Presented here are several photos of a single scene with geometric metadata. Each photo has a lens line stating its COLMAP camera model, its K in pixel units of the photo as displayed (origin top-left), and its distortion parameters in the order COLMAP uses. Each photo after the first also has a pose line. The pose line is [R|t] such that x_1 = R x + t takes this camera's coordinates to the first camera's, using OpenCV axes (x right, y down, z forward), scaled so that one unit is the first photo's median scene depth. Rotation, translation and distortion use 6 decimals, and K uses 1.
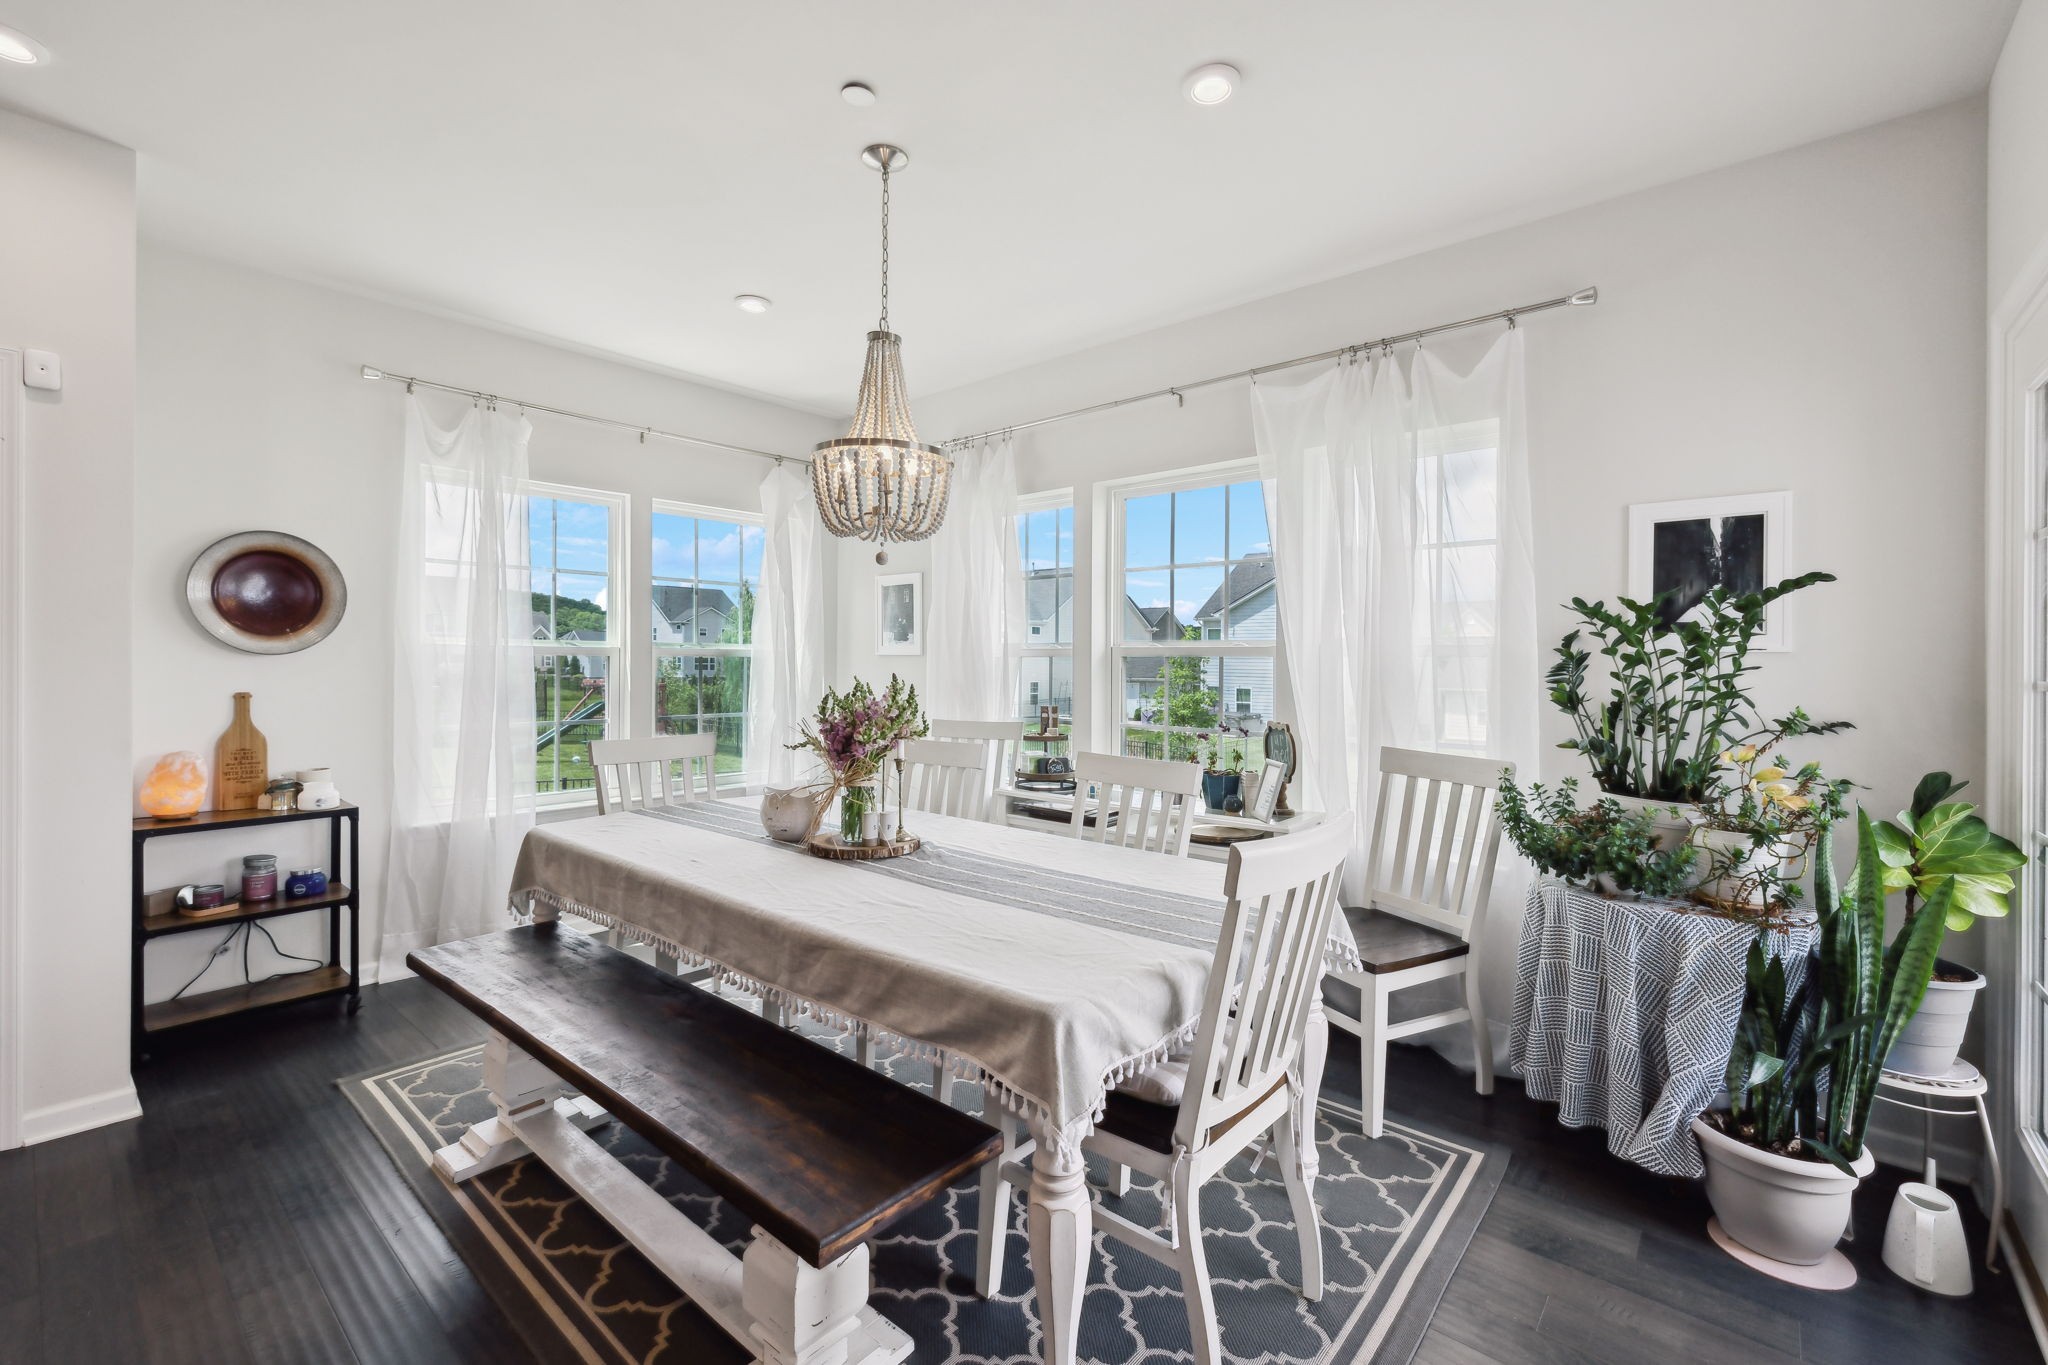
lens RADIAL K [[864.4, 0, 1013.0], [0, 864.4, 666.8], [0, 0, 1]] dist [0.000847, -0.000387]
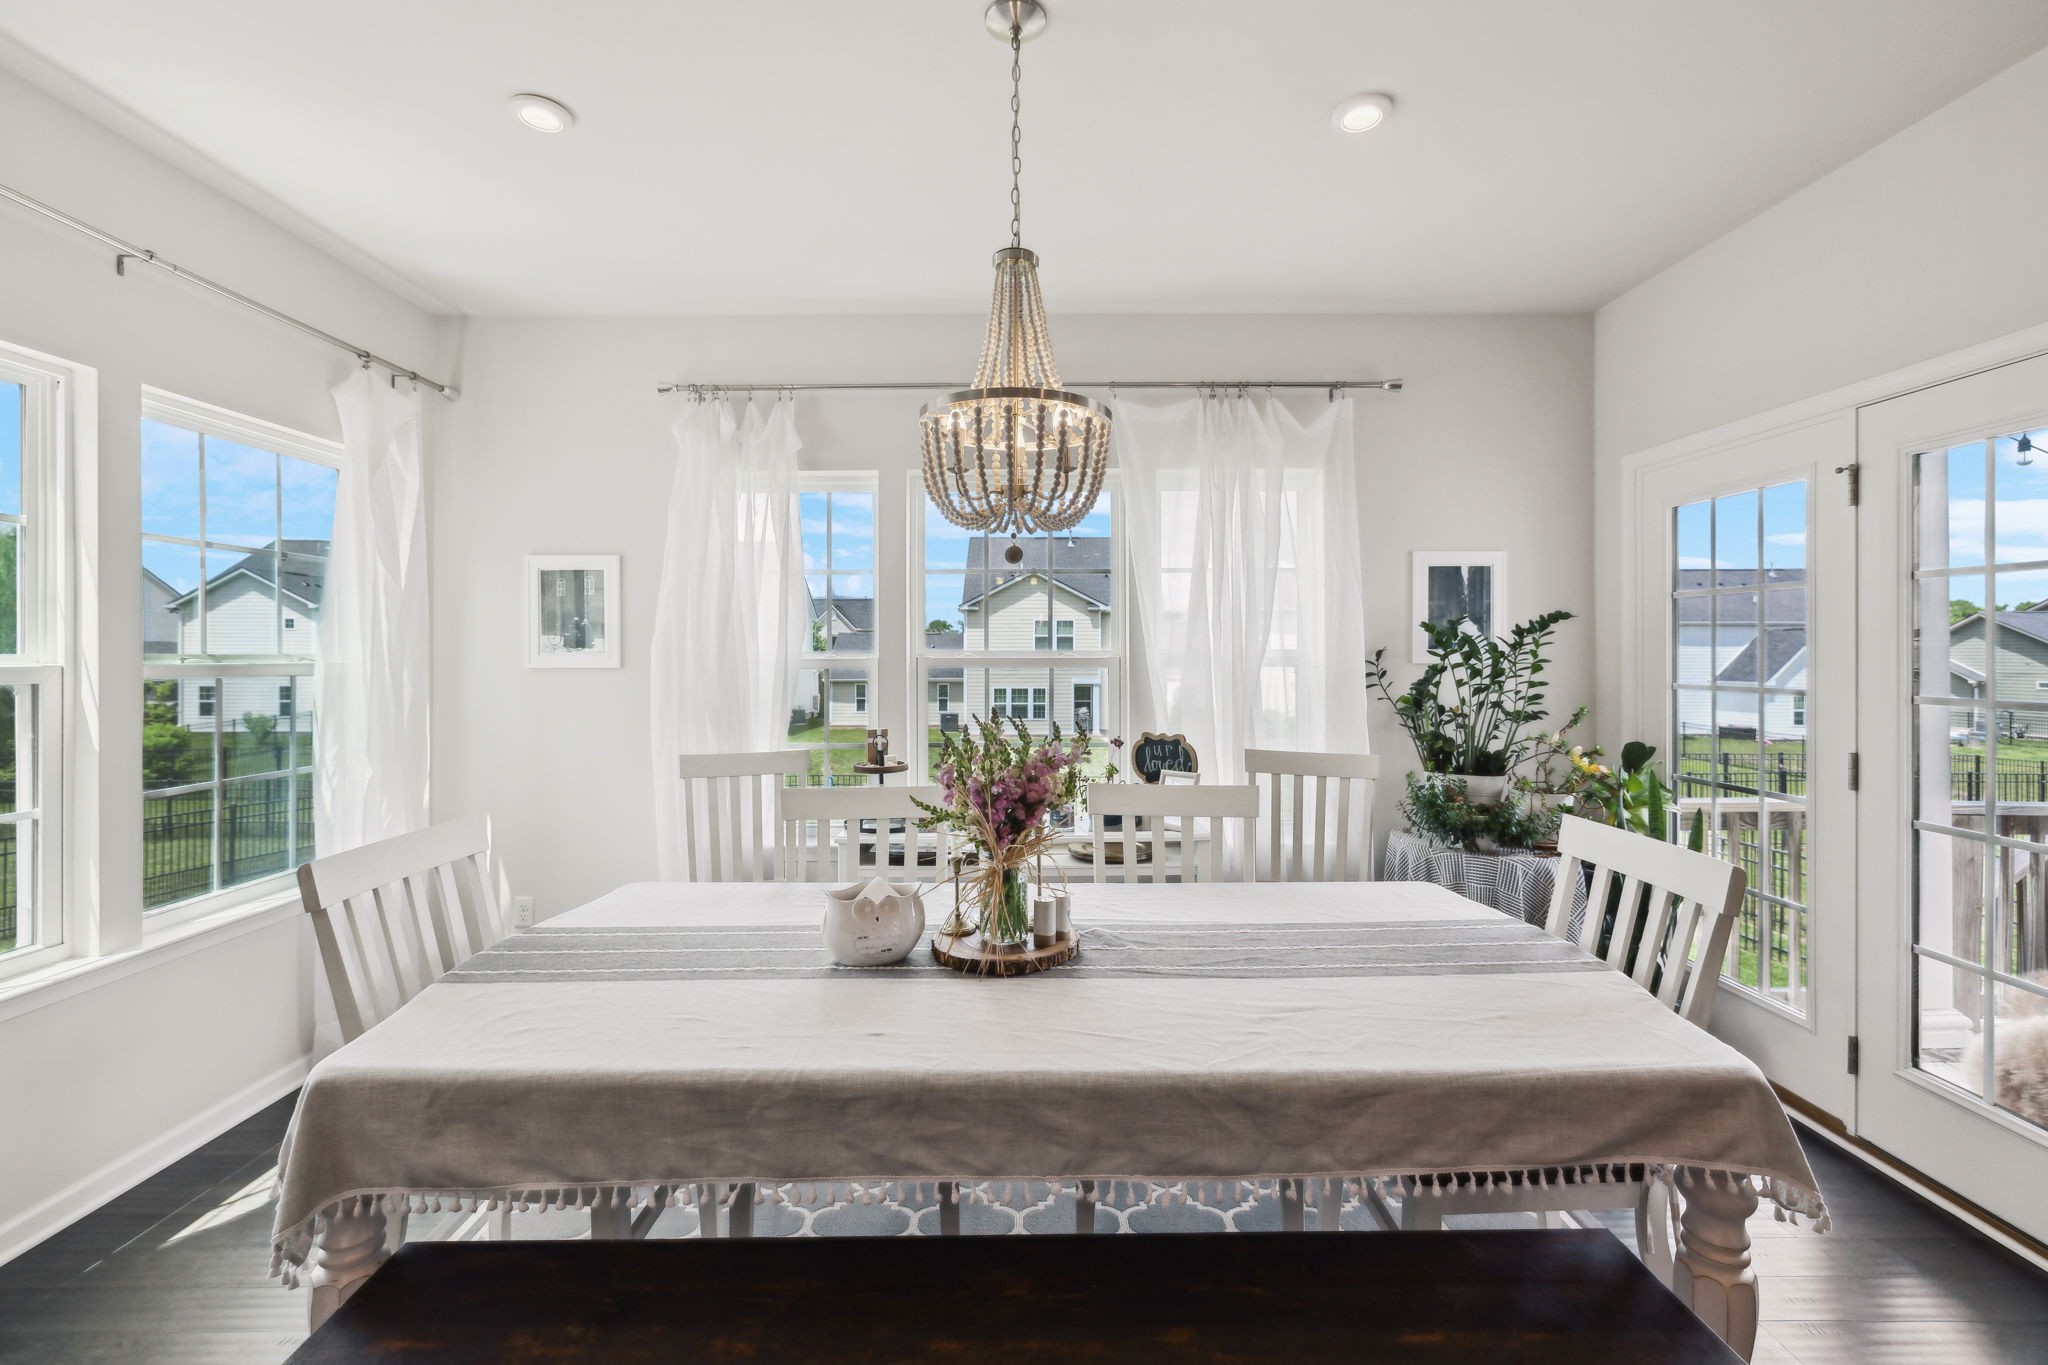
lens RADIAL K [[864.4, 0, 1019.2], [0, 864.4, 655.1], [0, 0, 1]] dist [0.000847, -0.000387]
pose [[0.753312, -0.008398, 0.657610, -0.516455], [0.012156, 0.999925, -0.001155, -0.030475], [-0.657551, 0.008864, 0.753358, 0.353726]]
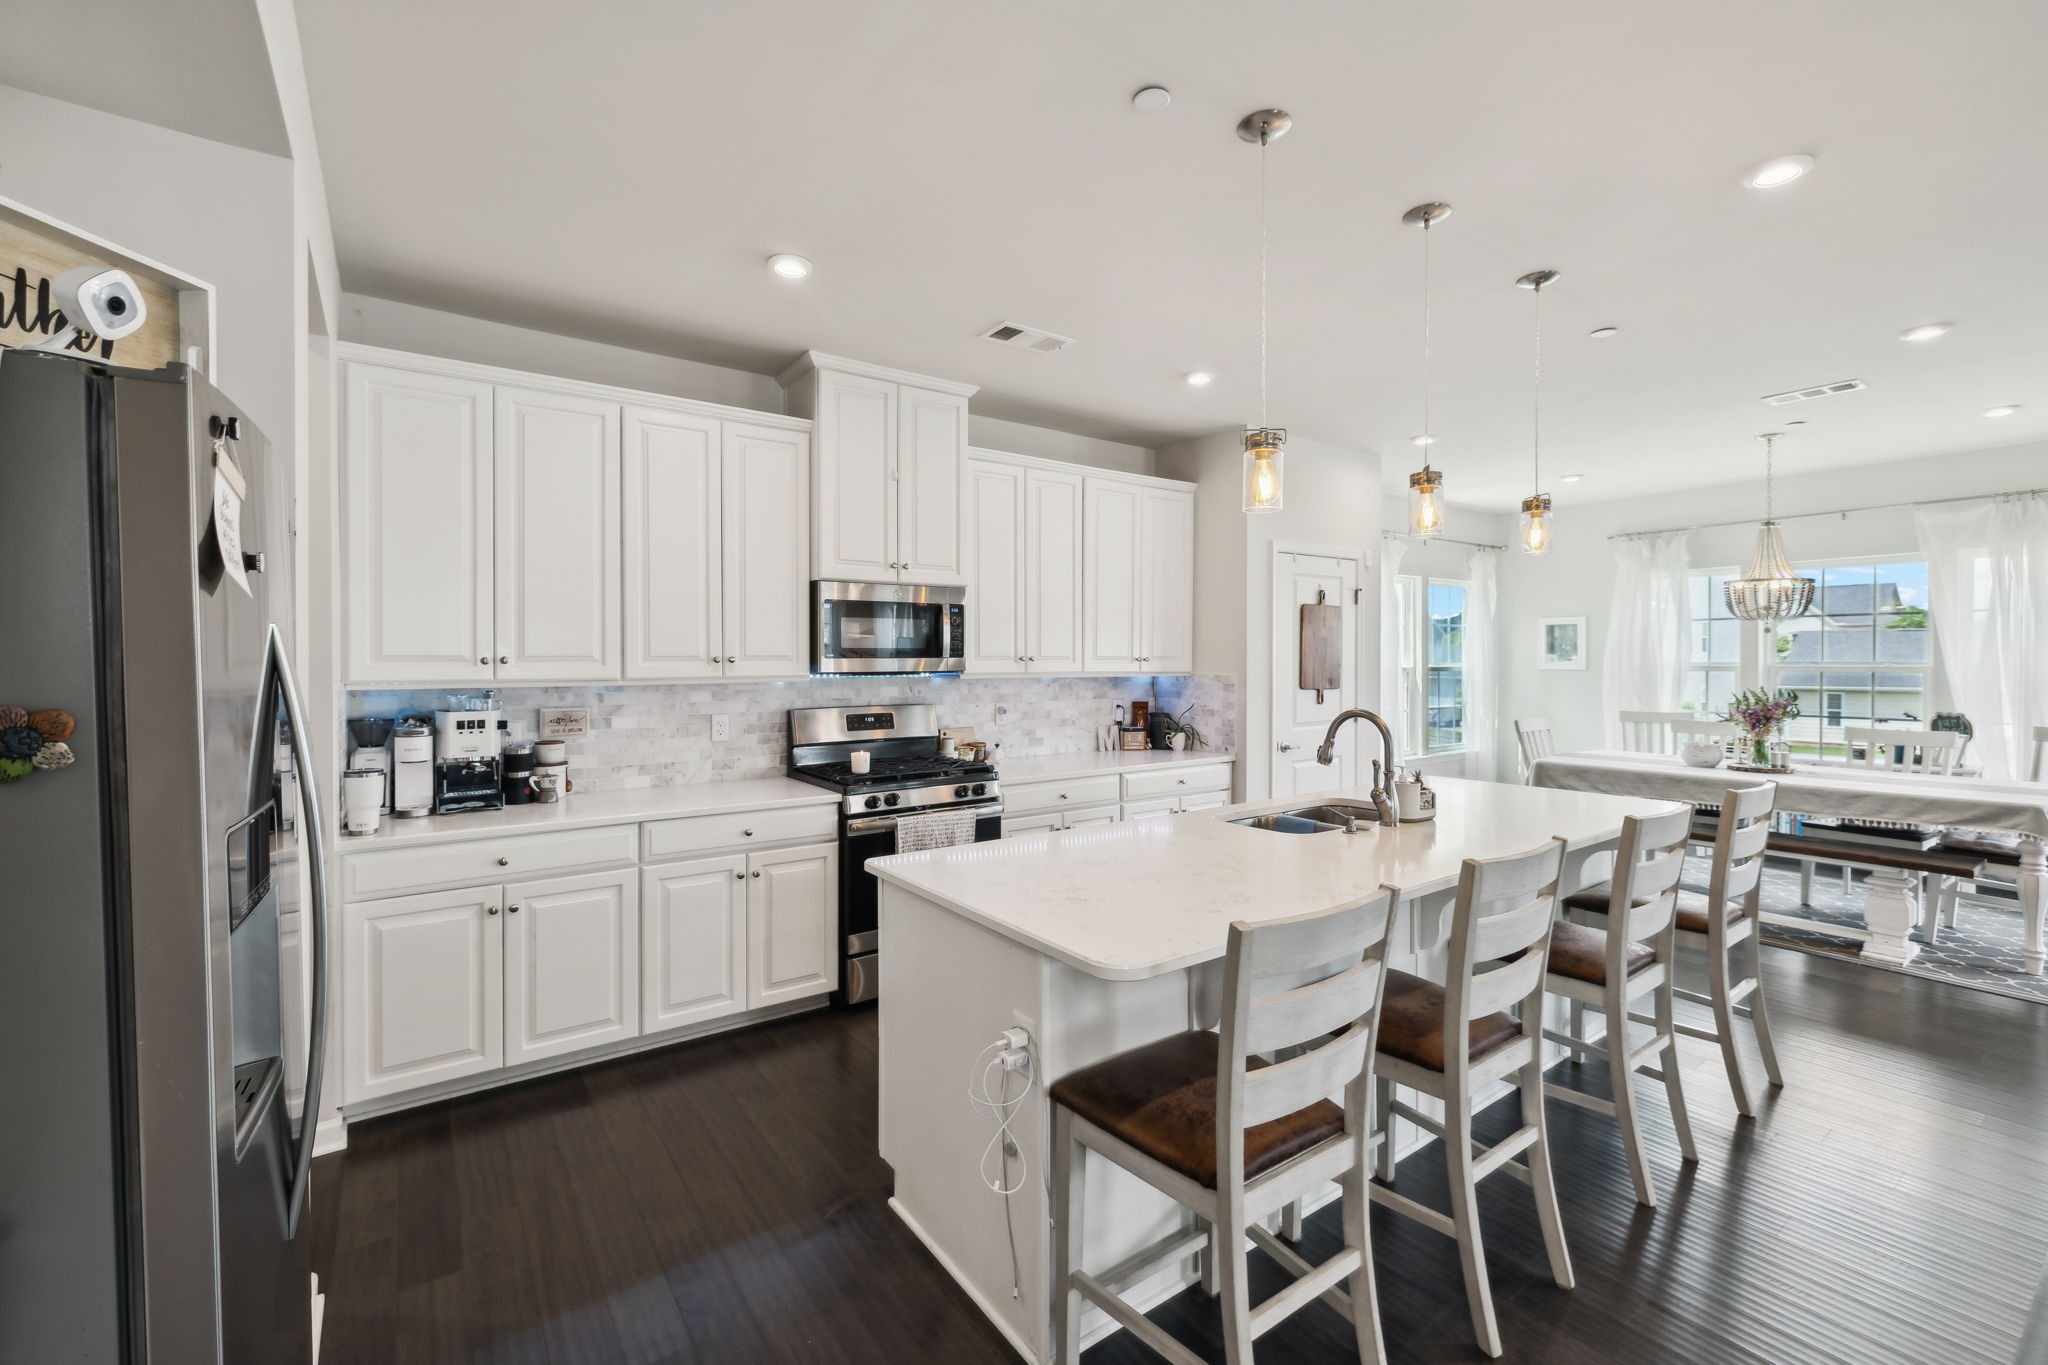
lens RADIAL K [[864.4, 0, 1016.3], [0, 864.4, 662.5], [0, 0, 1]] dist [0.000847, -0.000387]
pose [[0.972603, -0.007540, -0.232351, -1.143731], [0.007274, 0.999972, -0.002000, -0.046881], [0.232359, 0.000255, 0.972630, -1.145576]]
